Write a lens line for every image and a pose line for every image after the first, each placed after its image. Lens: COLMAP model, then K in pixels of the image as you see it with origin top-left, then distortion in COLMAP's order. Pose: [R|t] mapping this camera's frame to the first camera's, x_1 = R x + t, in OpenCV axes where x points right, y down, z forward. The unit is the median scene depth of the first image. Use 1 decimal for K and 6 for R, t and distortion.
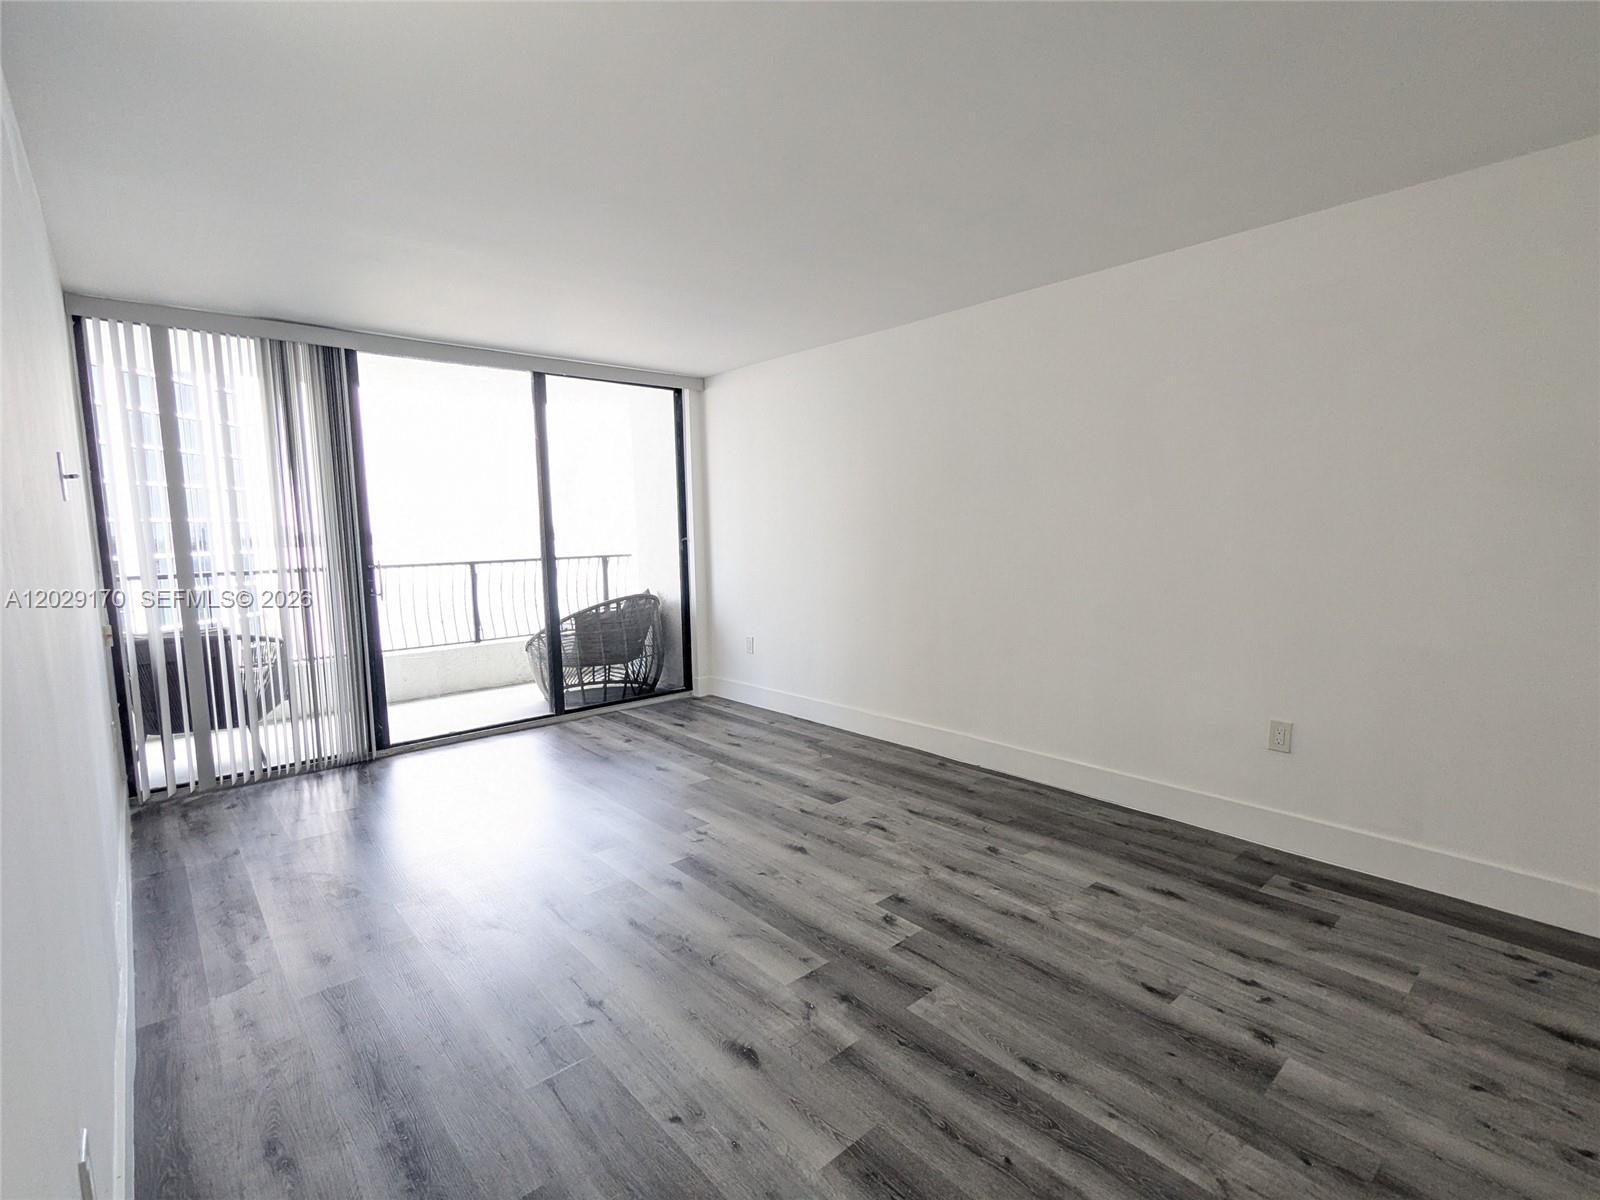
lens RADIAL K [[755.1, 0, 802.1], [0, 755.1, 608.9], [0, 0, 1]] dist [-0.003977, 0.002587]
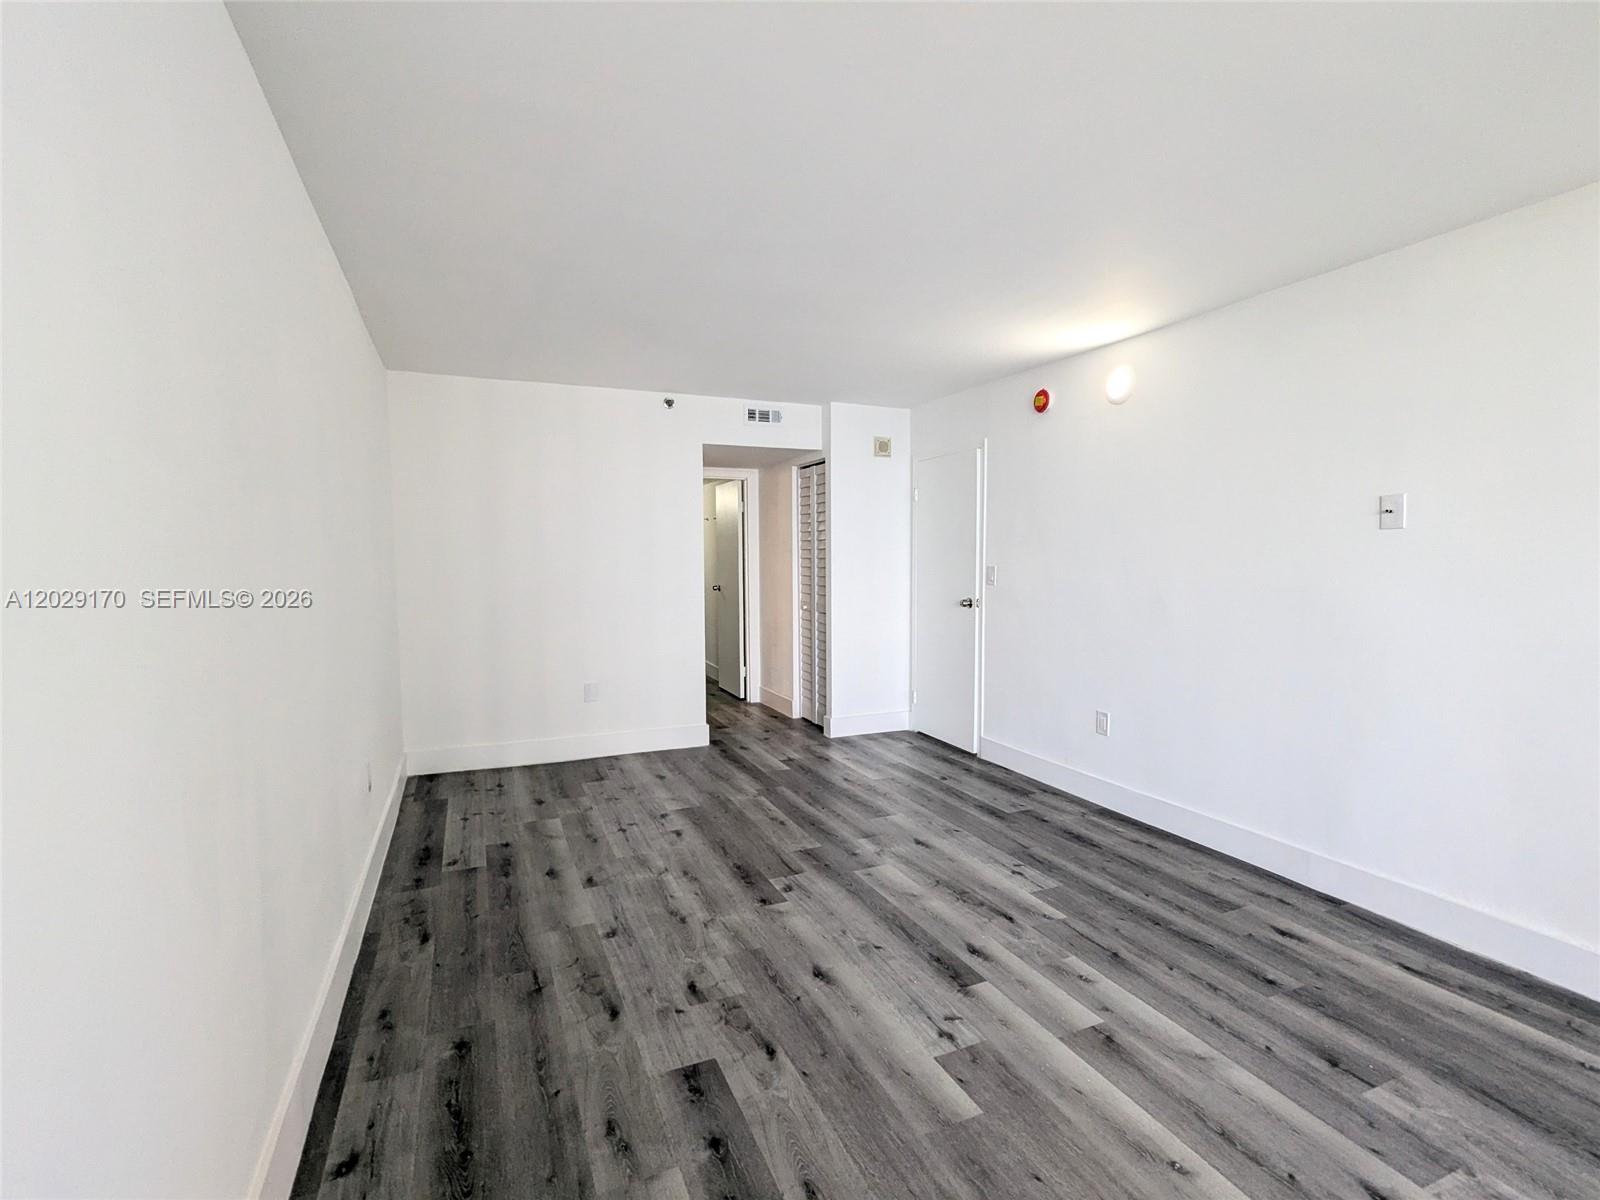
lens RADIAL K [[758.2, 0, 804.6], [0, 758.2, 604.5], [0, 0, 1]] dist [-0.001636, 0.001836]
pose [[-0.952467, 0.005213, 0.304596, -0.236941], [0.058235, 0.984531, 0.165248, -0.194769], [-0.299023, 0.175132, -0.938037, 1.733406]]
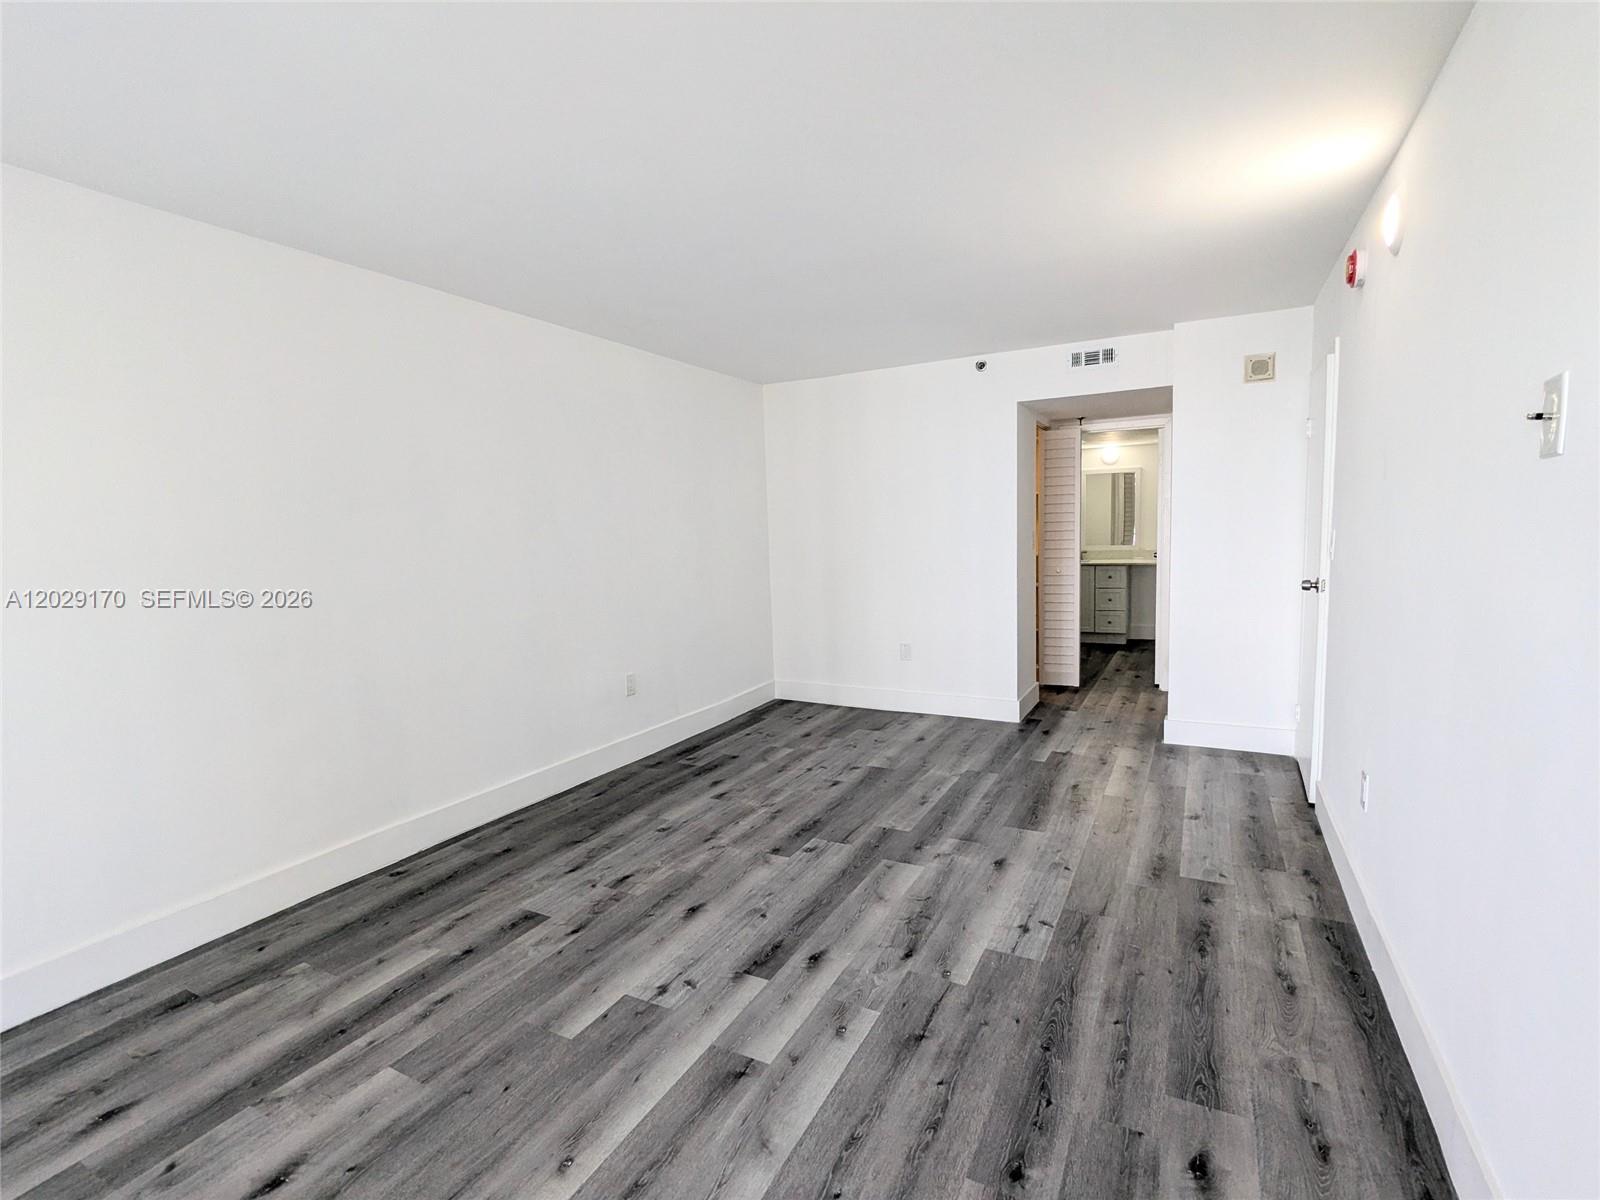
lens RADIAL K [[755.1, 0, 802.1], [0, 755.1, 608.9], [0, 0, 1]] dist [-0.003977, 0.002587]
pose [[-0.353324, -0.069537, 0.932913, -0.865561], [0.141707, 0.981748, 0.126846, -0.119313], [-0.924706, 0.177018, -0.337021, 1.157134]]
